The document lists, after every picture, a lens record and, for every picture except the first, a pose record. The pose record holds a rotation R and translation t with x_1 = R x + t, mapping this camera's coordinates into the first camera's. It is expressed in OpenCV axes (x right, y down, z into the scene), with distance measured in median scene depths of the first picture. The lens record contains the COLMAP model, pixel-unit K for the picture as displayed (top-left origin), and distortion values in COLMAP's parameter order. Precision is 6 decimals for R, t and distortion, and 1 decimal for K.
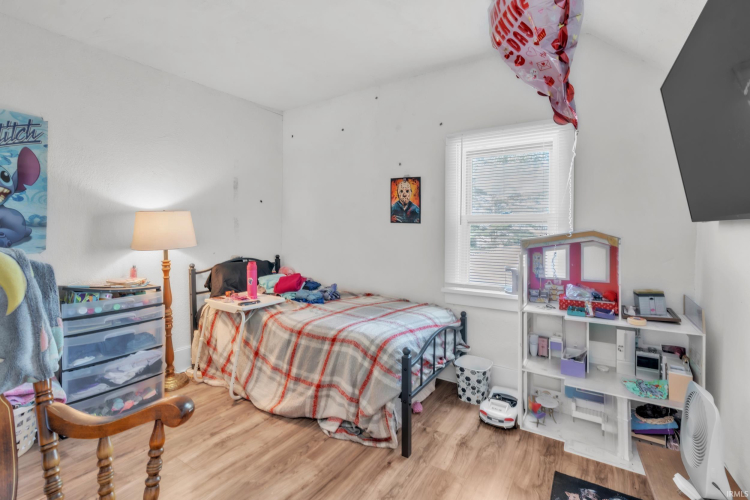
lens RADIAL K [[358.1, 0, 375.6], [0, 358.1, 226.4], [0, 0, 1]] dist [0.000934, 0.000138]
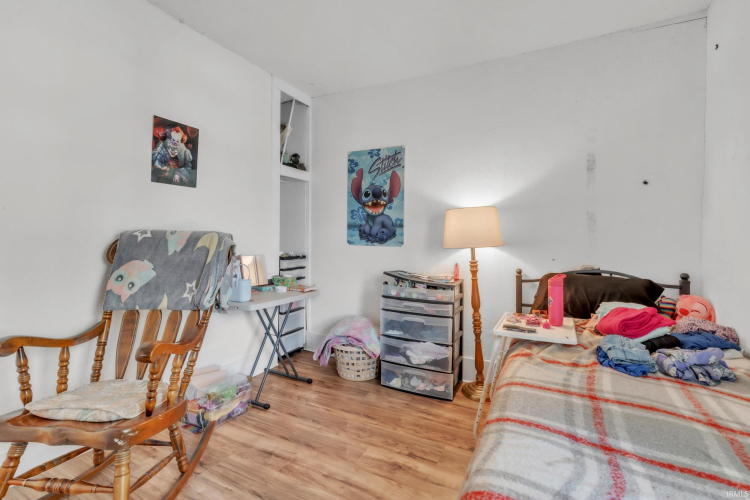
lens RADIAL K [[347.8, 0, 376.5], [0, 347.8, 237.1], [0, 0, 1]] dist [-0.002343, -0.000232]
pose [[0.089856, 0.004531, -0.995944, 0.367882], [0.000511, 0.999989, 0.004595, 0.032446], [0.995955, -0.000922, 0.089853, 0.778079]]
